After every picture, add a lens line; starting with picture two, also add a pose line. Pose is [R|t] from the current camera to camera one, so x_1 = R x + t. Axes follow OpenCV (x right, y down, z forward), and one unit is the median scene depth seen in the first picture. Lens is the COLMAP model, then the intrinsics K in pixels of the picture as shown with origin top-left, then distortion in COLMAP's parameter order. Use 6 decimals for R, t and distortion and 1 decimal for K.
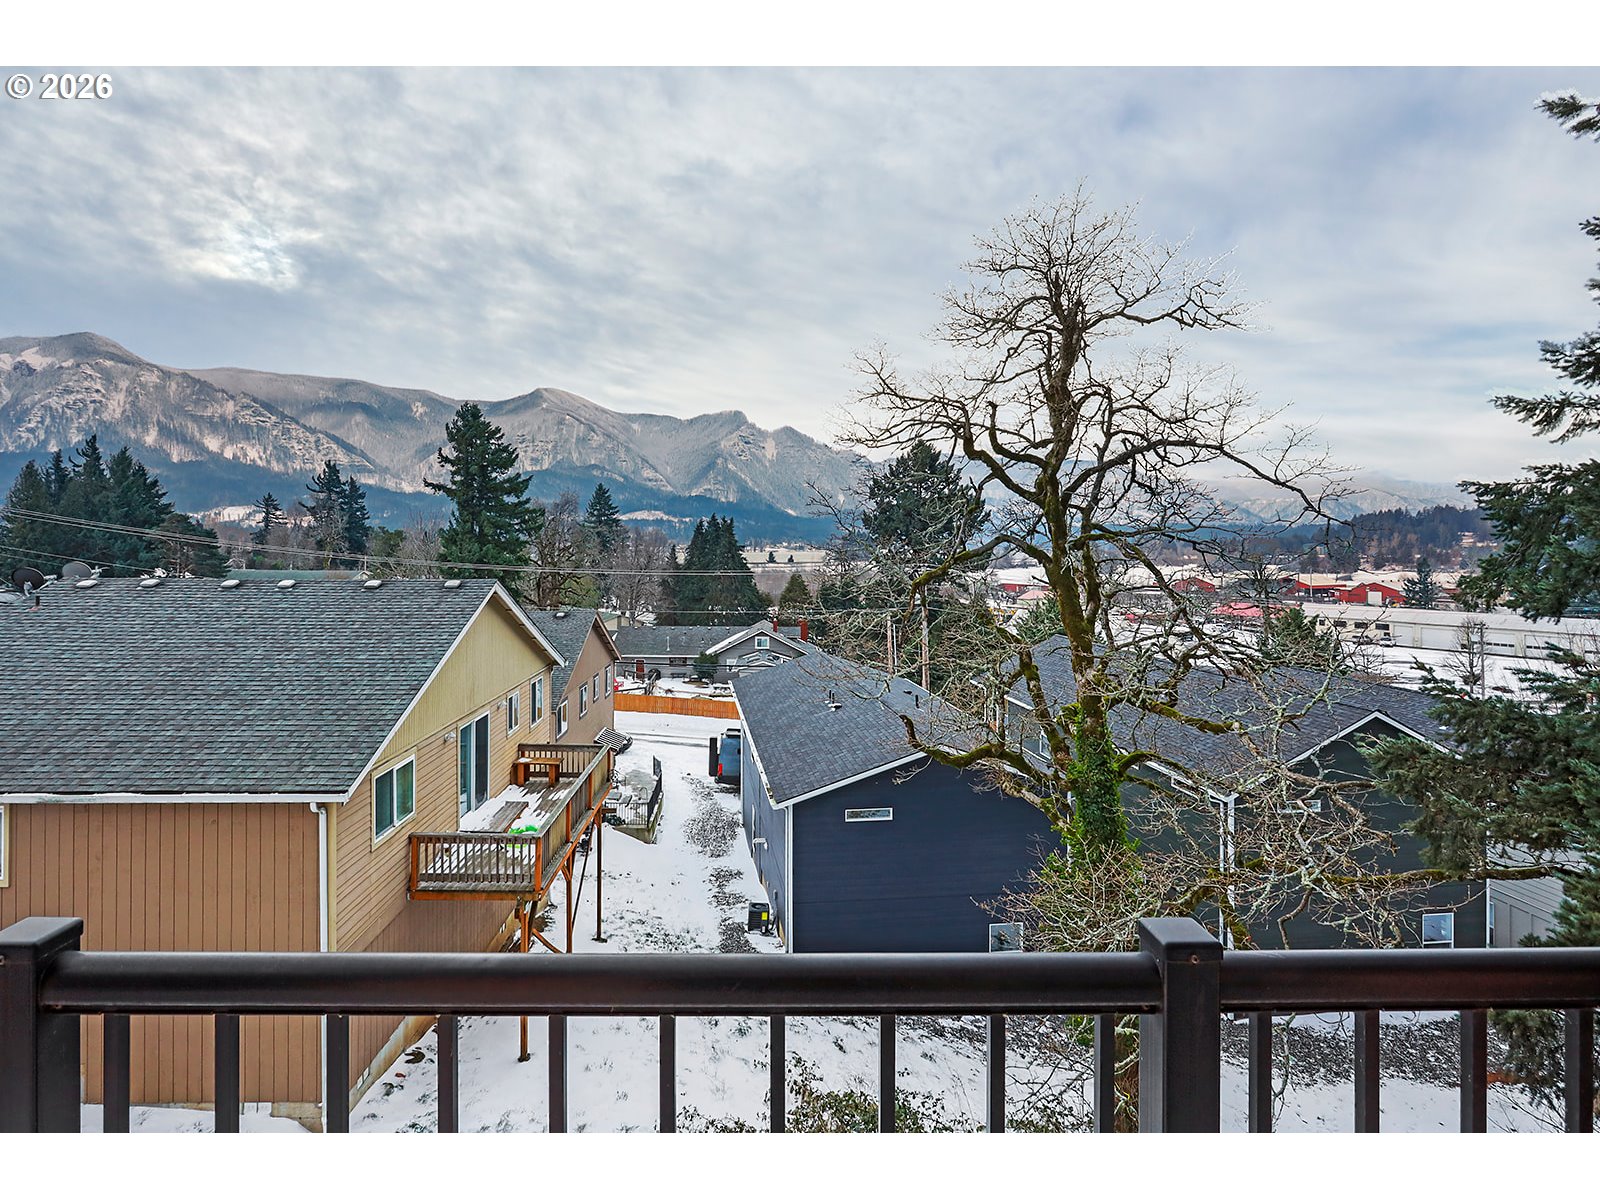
lens RADIAL K [[810.3, 0, 771.9], [0, 810.3, 539.1], [0, 0, 1]] dist [-0.019291, 0.011400]
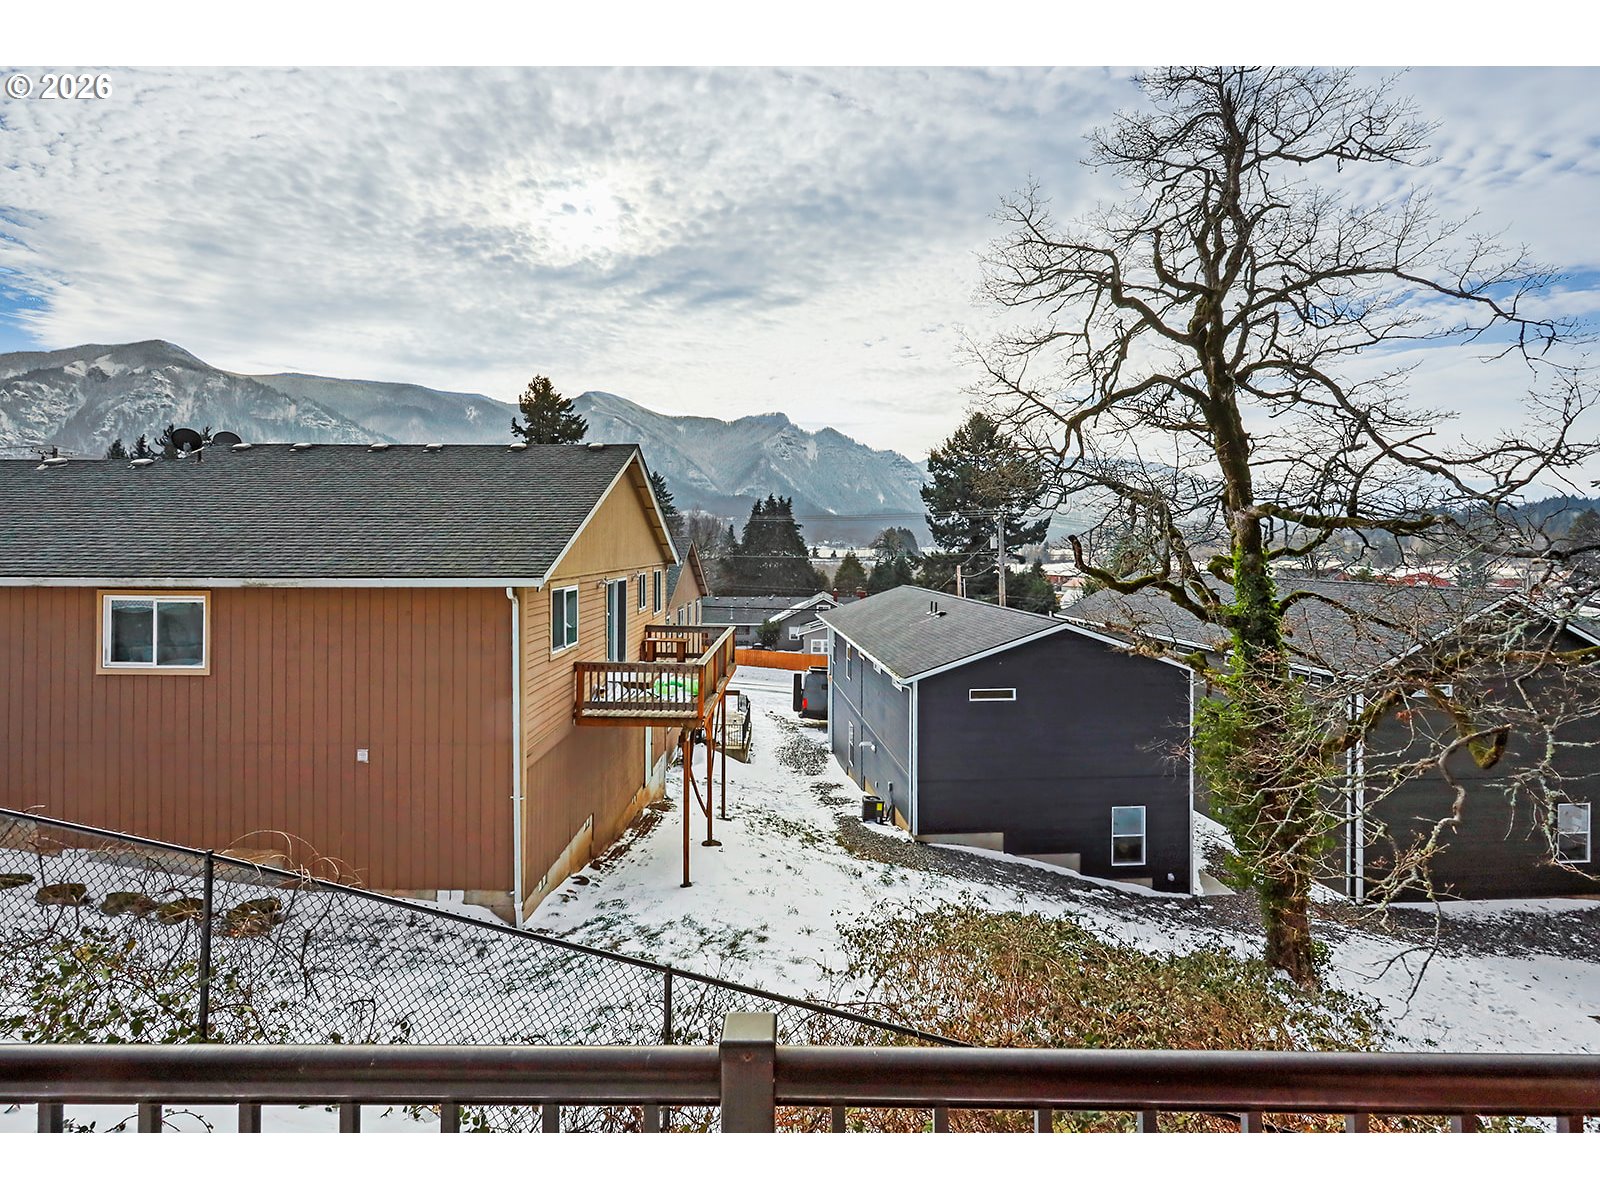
lens RADIAL K [[782.9, 0, 752.2], [0, 782.9, 598.0], [0, 0, 1]] dist [-0.012586, 0.010963]
pose [[0.999614, -0.000038, -0.027768, -0.119170], [0.000215, 0.999980, 0.006376, 0.167332], [0.027767, -0.006380, 0.999594, 0.014167]]
